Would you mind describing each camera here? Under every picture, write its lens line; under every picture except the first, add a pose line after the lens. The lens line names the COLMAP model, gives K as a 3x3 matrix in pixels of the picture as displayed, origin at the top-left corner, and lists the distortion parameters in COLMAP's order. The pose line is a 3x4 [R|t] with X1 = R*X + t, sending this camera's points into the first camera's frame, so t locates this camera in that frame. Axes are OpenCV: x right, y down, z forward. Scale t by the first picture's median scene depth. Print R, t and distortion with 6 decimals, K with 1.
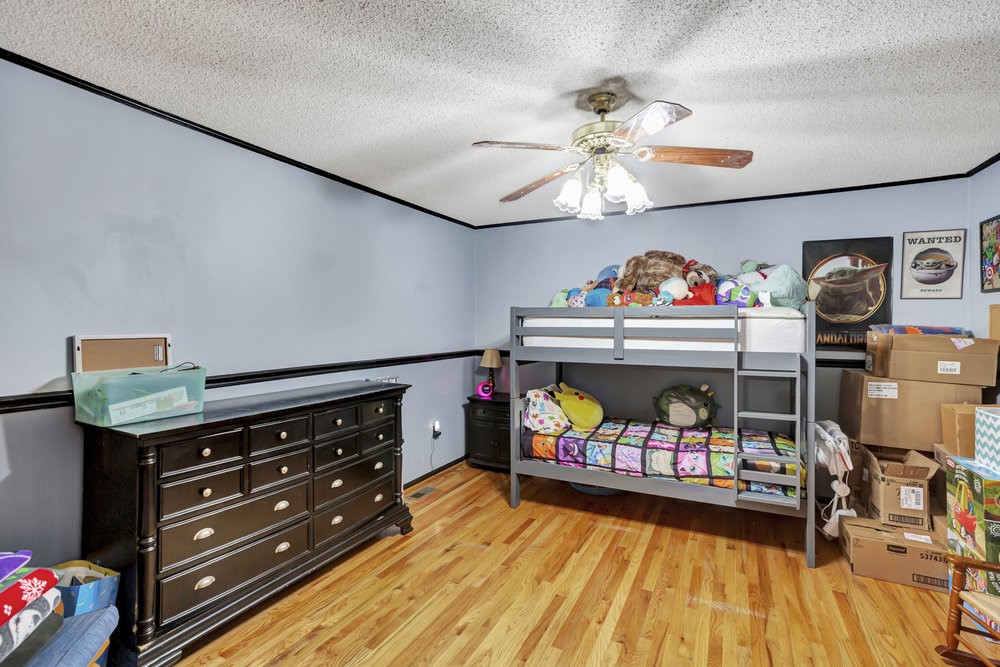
lens RADIAL K [[457.7, 0, 500.0], [0, 457.7, 333.5], [0, 0, 1]] dist [-0.000630, 0.000565]
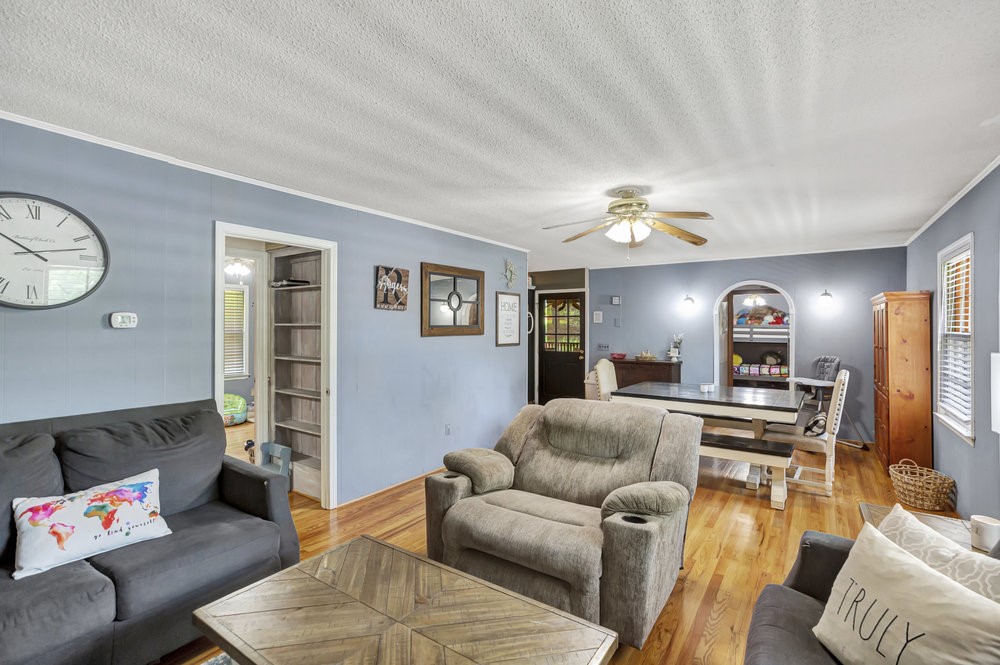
lens RADIAL K [[448.6, 0, 516.5], [0, 448.6, 329.4], [0, 0, 1]] dist [0.000020, 0.000320]
pose [[0.991658, 0.003281, -0.128857, -0.991785], [-0.003824, 0.999985, -0.003969, -0.005453], [0.128842, 0.004428, 0.991655, -2.398622]]
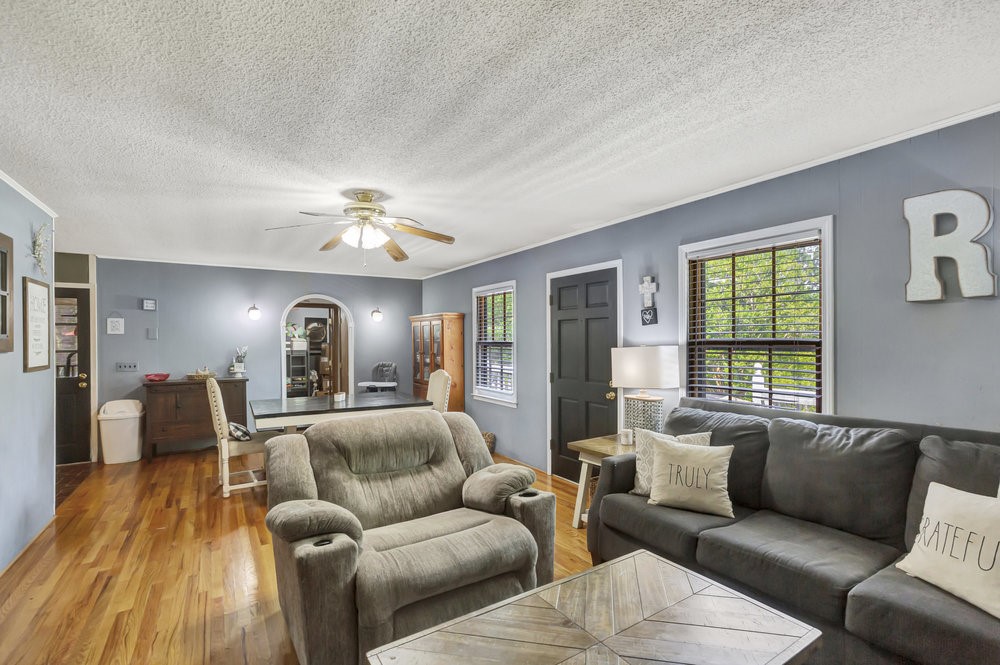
lens RADIAL K [[452.4, 0, 498.4], [0, 452.4, 347.7], [0, 0, 1]] dist [-0.015262, 0.000195]
pose [[0.527469, -0.015356, 0.849436, -1.533988], [0.013246, 0.999864, 0.009850, 0.003561], [-0.849471, 0.006056, 0.527600, -2.130734]]
